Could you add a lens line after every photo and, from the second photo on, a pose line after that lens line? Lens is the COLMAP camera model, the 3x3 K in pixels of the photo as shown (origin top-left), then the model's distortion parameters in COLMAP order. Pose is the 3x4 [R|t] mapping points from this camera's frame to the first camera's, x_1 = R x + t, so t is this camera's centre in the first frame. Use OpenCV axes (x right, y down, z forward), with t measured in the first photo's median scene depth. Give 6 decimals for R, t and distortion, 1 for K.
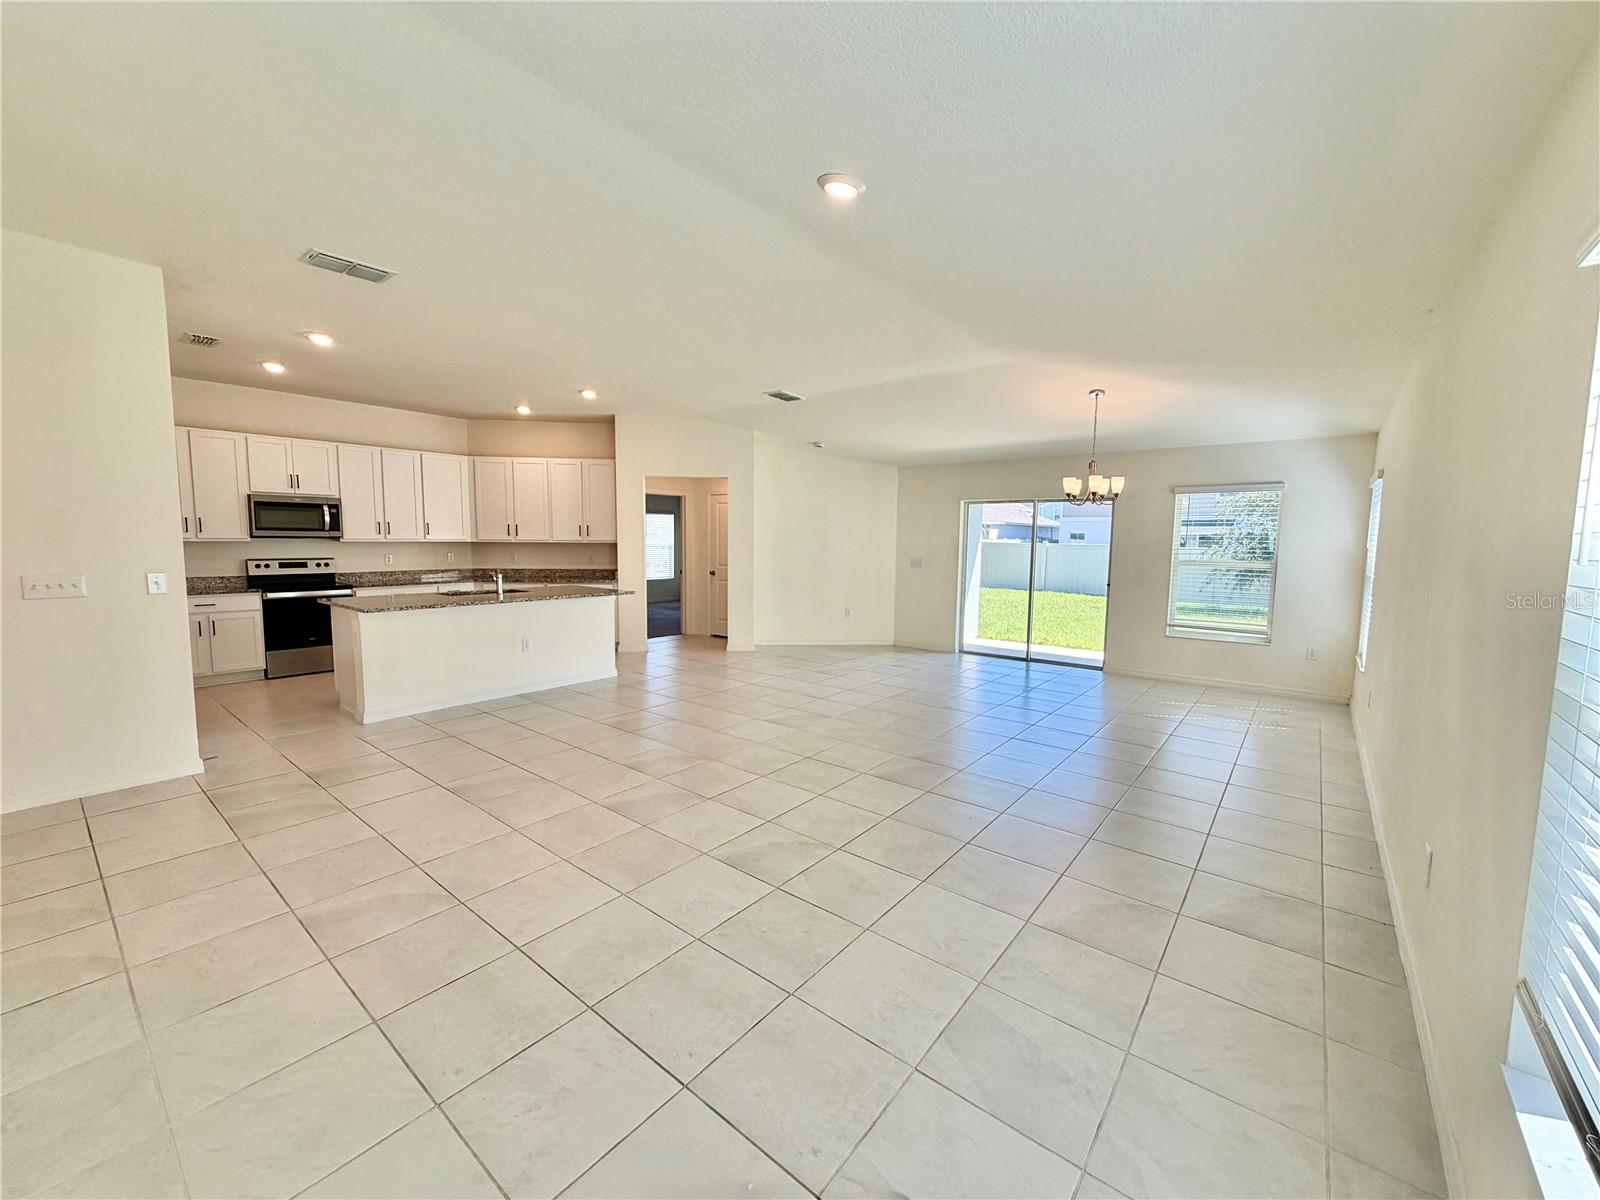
lens RADIAL K [[637.5, 0, 800.0], [0, 637.5, 600.0], [0, 0, 1]] dist [-0.001278, 0.000887]
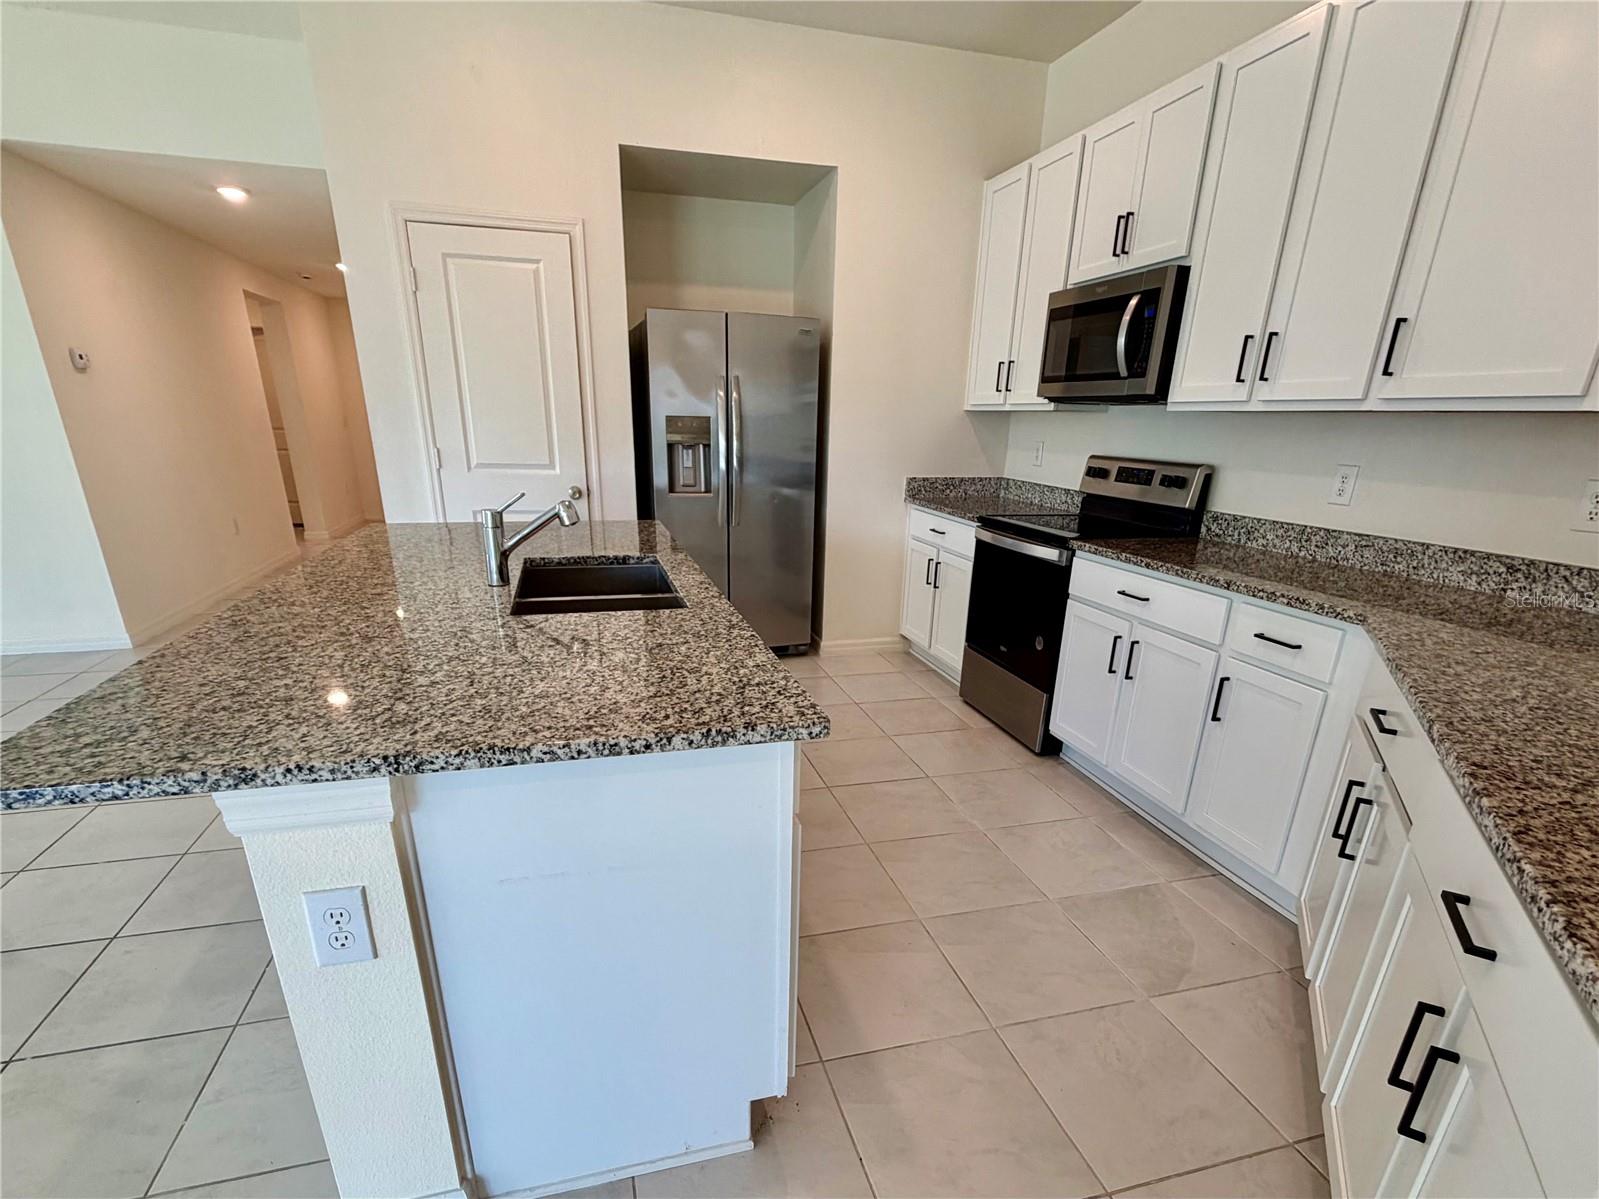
lens RADIAL K [[637.1, 0, 799.5], [0, 637.1, 599.5], [0, 0, 1]] dist [-0.001278, 0.000887]
pose [[-0.520943, 0.223658, -0.823769, -0.373206], [-0.105789, 0.940706, 0.322307, -0.093488], [0.847011, 0.255049, -0.466393, 1.097376]]
